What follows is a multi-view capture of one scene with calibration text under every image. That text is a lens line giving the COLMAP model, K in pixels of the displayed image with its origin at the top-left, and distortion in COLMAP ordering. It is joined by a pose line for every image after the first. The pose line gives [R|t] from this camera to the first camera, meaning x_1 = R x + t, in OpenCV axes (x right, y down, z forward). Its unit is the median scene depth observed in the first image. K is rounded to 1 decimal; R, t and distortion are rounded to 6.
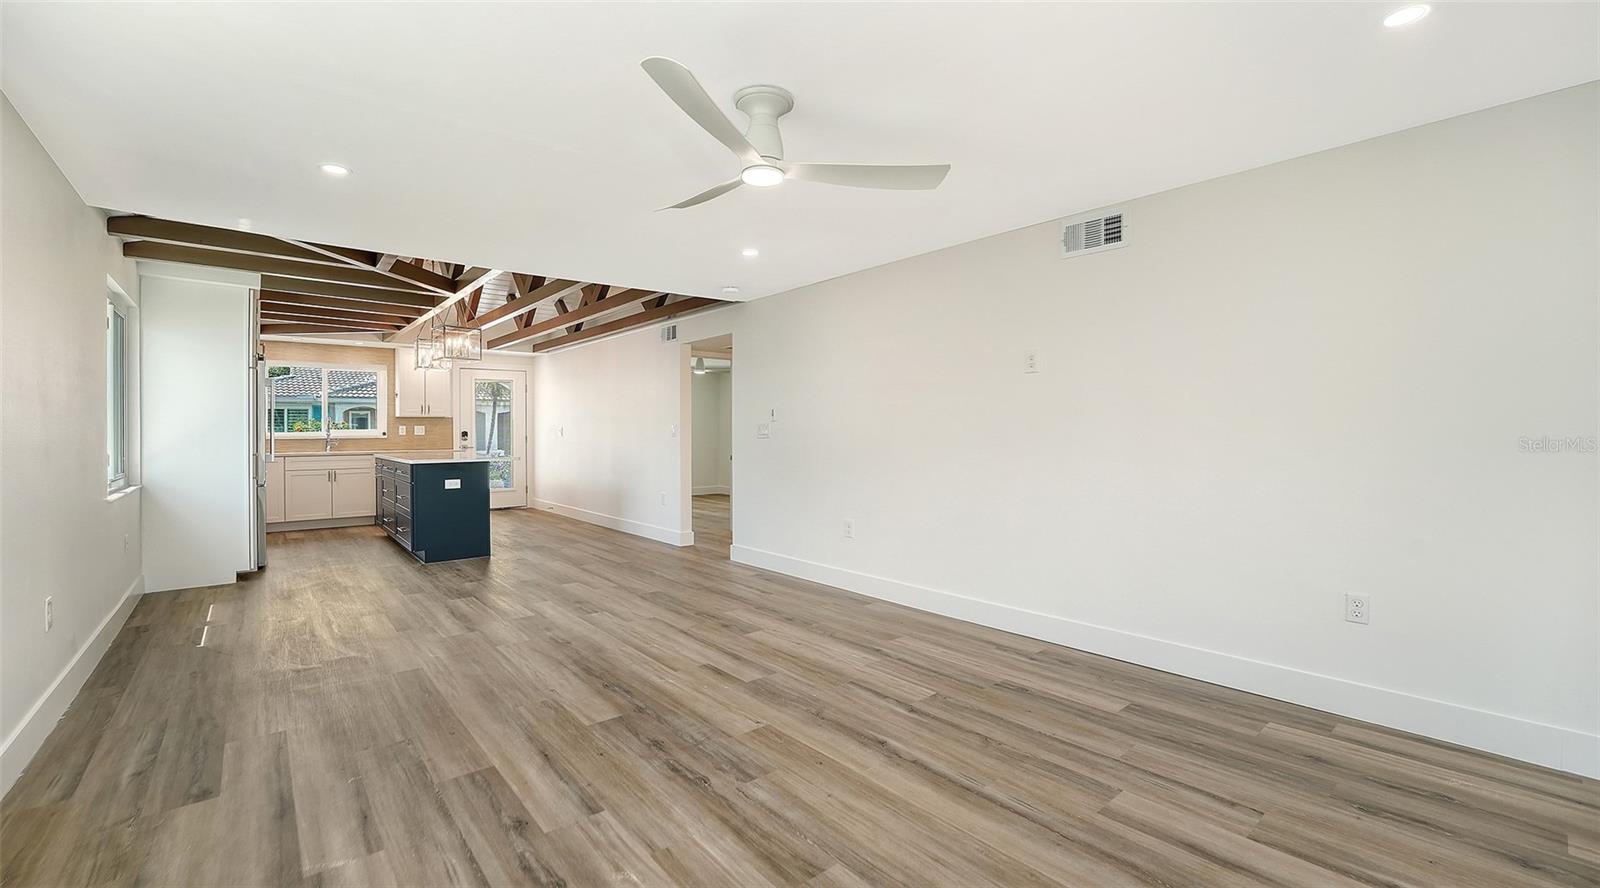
lens RADIAL K [[658.6, 0, 800.2], [0, 658.6, 435.1], [0, 0, 1]] dist [-0.025979, 0.002053]
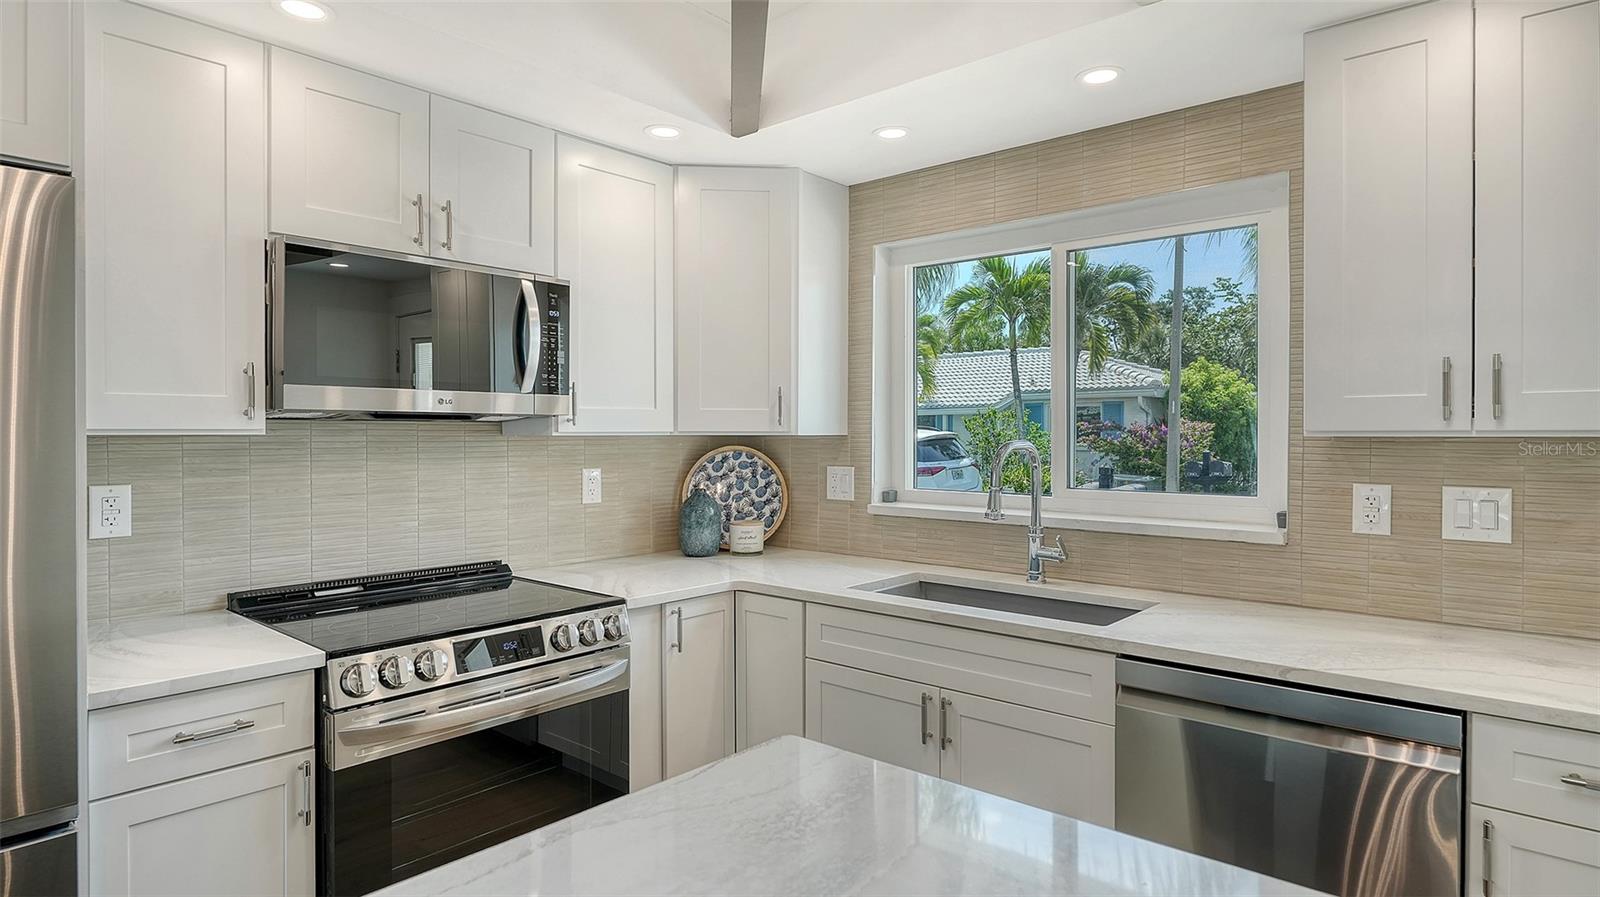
lens RADIAL K [[860.9, 0, 820.0], [0, 860.9, 438.4], [0, 0, 1]] dist [0.004026, -0.001947]
pose [[0.165694, 0.007991, -0.986145, -0.434598], [-0.009604, 0.999933, 0.006489, -0.029608], [0.986130, 0.008396, 0.165759, 0.882521]]
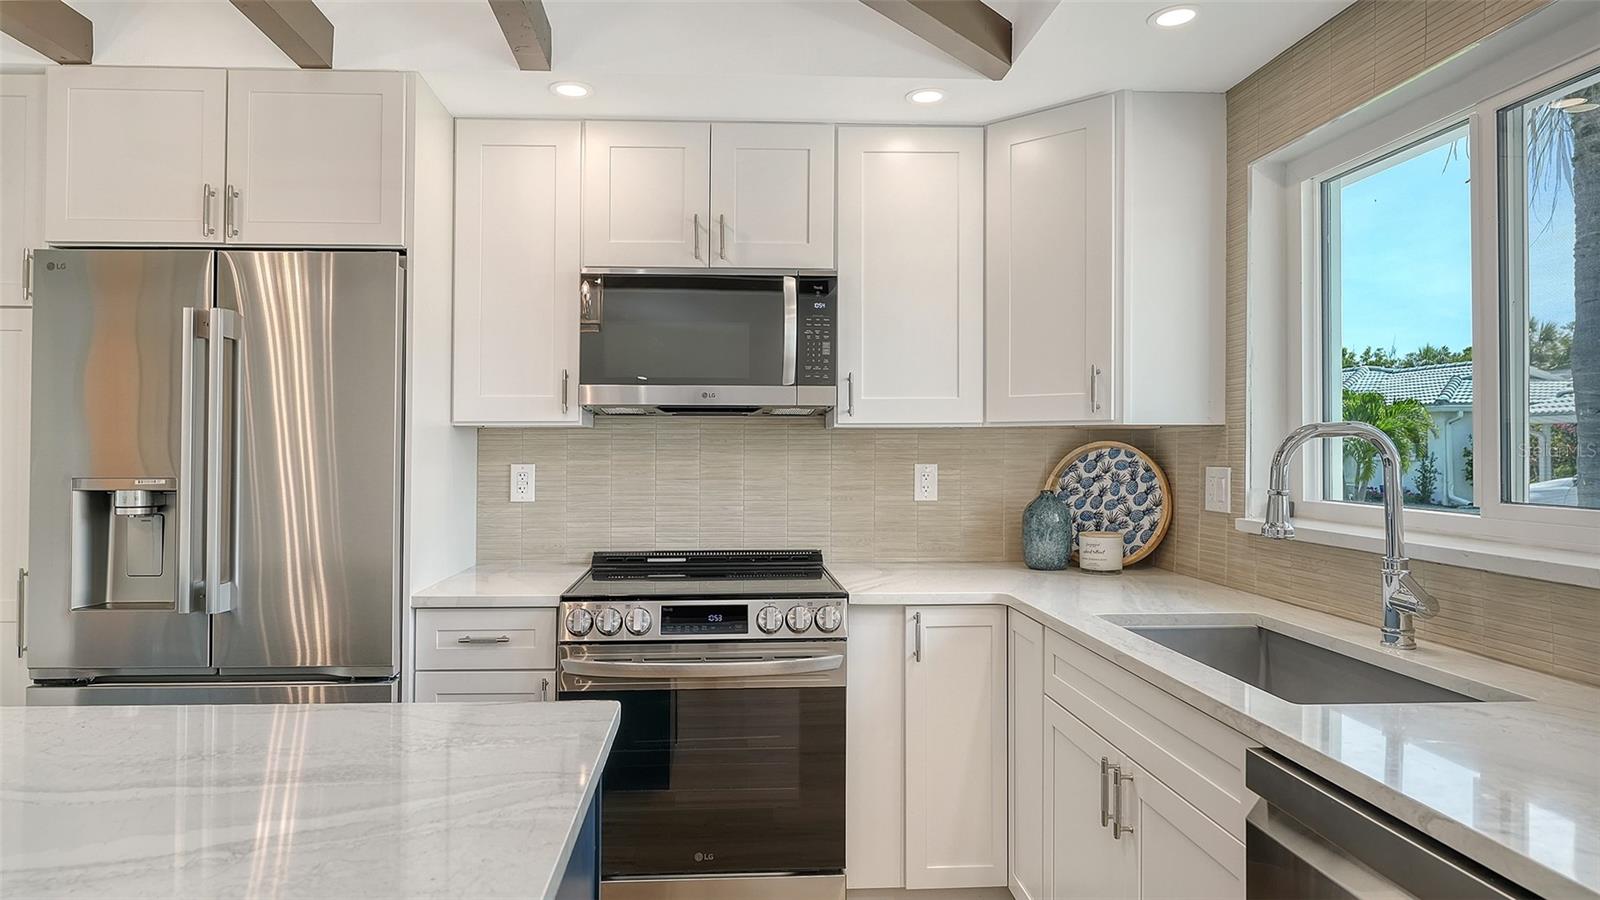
lens RADIAL K [[964.1, 0, 767.3], [0, 964.1, 436.7], [0, 0, 1]] dist [-0.007018, -0.001252]
pose [[-0.607299, -0.006398, -0.794448, -0.466010], [-0.005400, 0.999978, -0.003925, -0.022583], [0.794455, 0.001906, -0.607320, 1.034009]]
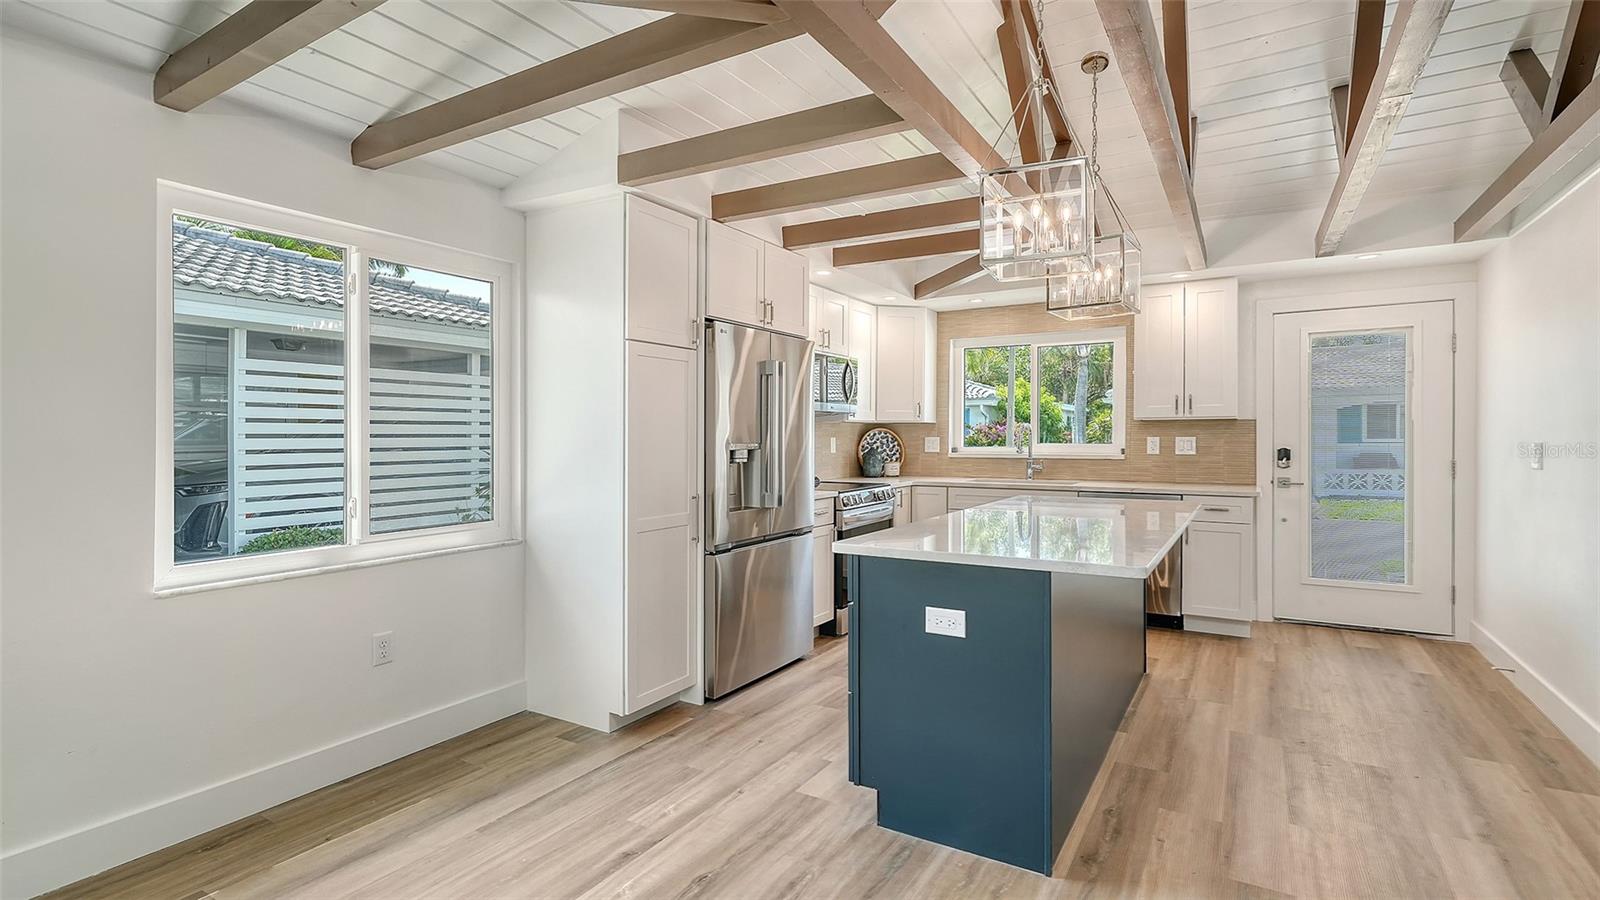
lens RADIAL K [[737.7, 0, 806.6], [0, 737.7, 445.9], [0, 0, 1]] dist [0.001481, -0.002281]
pose [[0.318909, 0.014190, -0.947679, -0.146064], [-0.005183, 0.999899, 0.013227, -0.014460], [0.947771, 0.000693, 0.318951, 0.594204]]
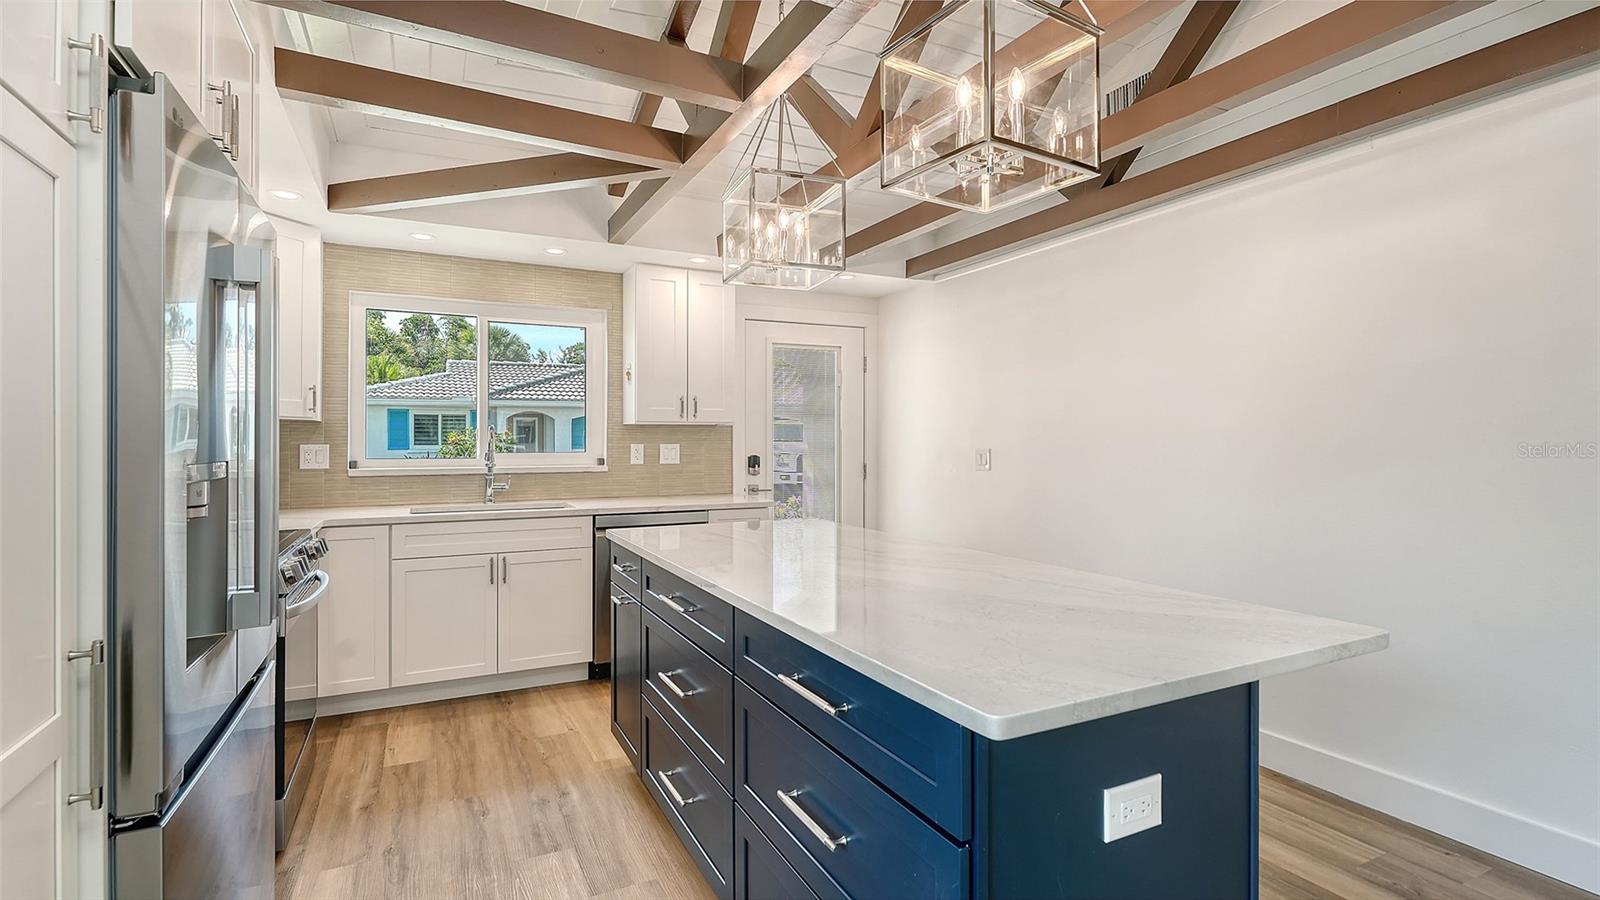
lens RADIAL K [[737.7, 0, 794.3], [0, 737.7, 446.0], [0, 0, 1]] dist [0.001481, -0.002281]
pose [[0.972555, 0.005445, -0.232607, -0.419905], [-0.005218, 0.999985, 0.001593, -0.015480], [0.232613, -0.000335, 0.972569, 0.576642]]
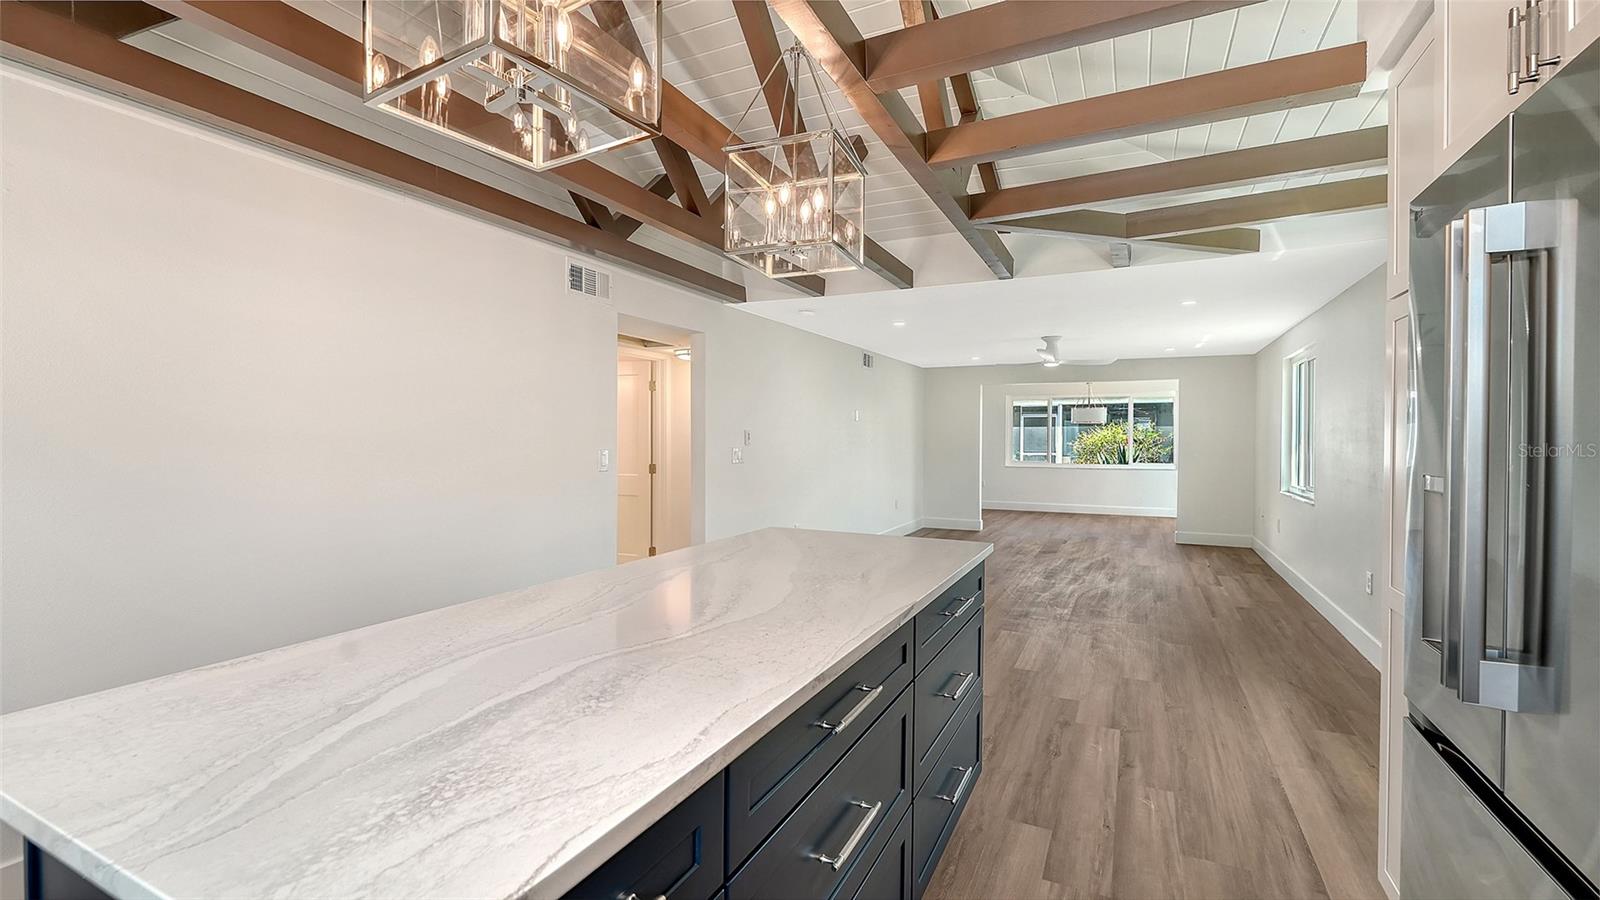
lens RADIAL K [[672.5, 0, 812.3], [0, 672.5, 443.4], [0, 0, 1]] dist [-0.004029, -0.000243]
pose [[-0.412549, -0.006877, 0.910910, -0.656850], [0.007041, 0.999918, 0.010738, -0.020802], [-0.910908, 0.010843, -0.412466, 0.891534]]
